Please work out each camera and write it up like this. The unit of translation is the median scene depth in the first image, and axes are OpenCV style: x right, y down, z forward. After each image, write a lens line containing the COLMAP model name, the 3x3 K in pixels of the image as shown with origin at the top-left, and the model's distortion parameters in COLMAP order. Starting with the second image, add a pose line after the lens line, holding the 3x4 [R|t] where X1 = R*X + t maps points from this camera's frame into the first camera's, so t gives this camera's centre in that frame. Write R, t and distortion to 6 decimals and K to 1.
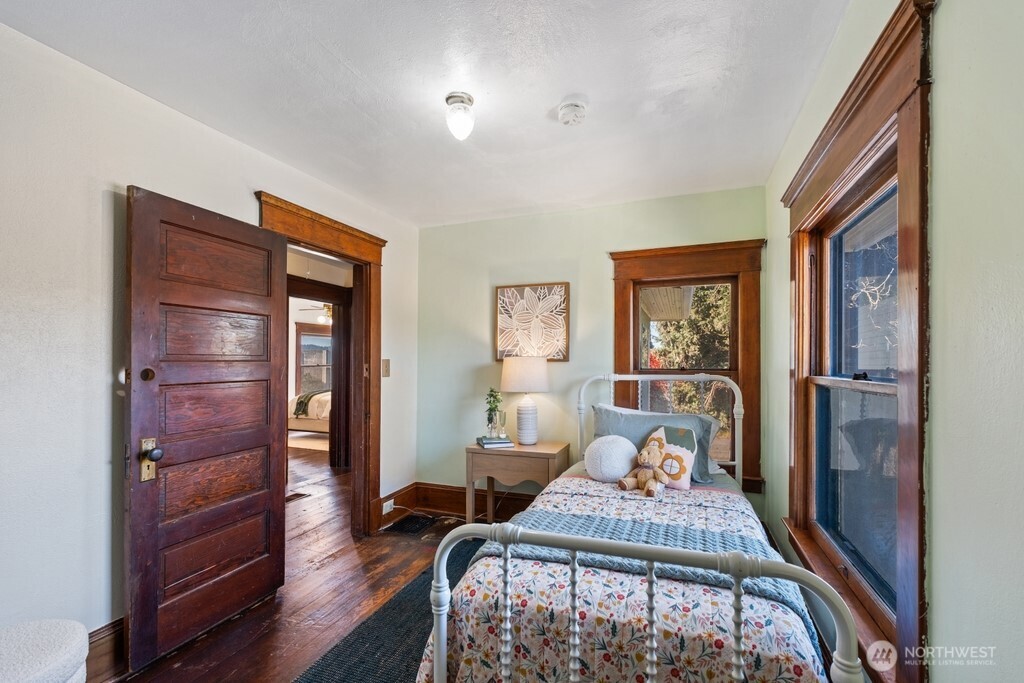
lens RADIAL K [[441.4, 0, 515.2], [0, 441.4, 356.1], [0, 0, 1]] dist [-0.001404, 0.000391]
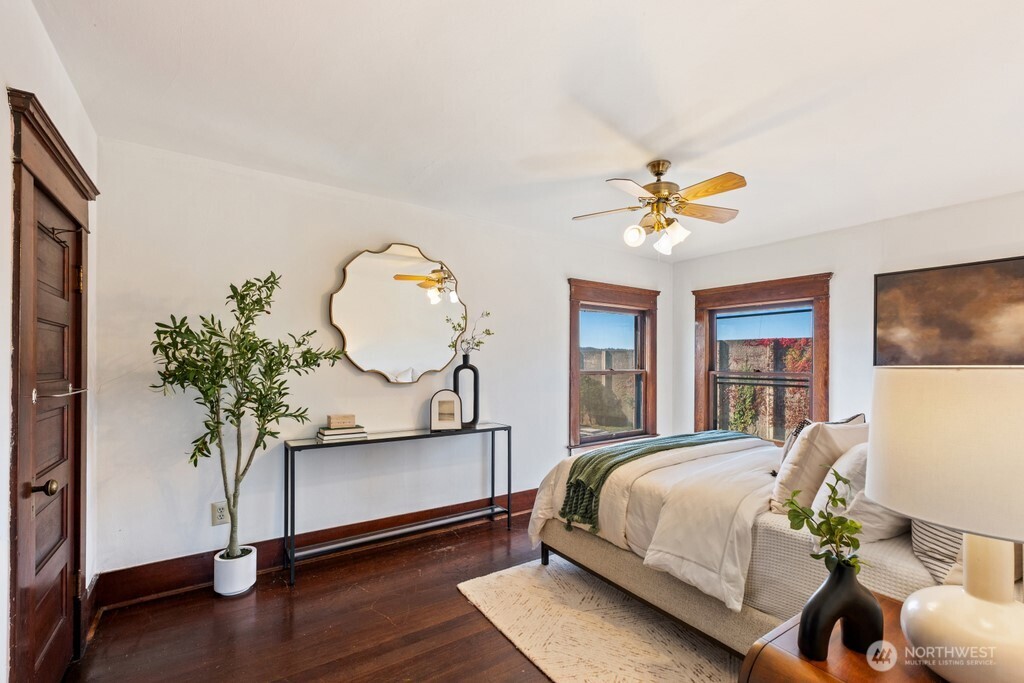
lens RADIAL K [[441.4, 0, 515.2], [0, 441.4, 356.1], [0, 0, 1]] dist [-0.001404, 0.000391]
pose [[0.822873, -0.003206, -0.568217, -0.333663], [0.001592, 0.999993, -0.003337, 0.008042], [0.568224, 0.001841, 0.822872, 0.695122]]
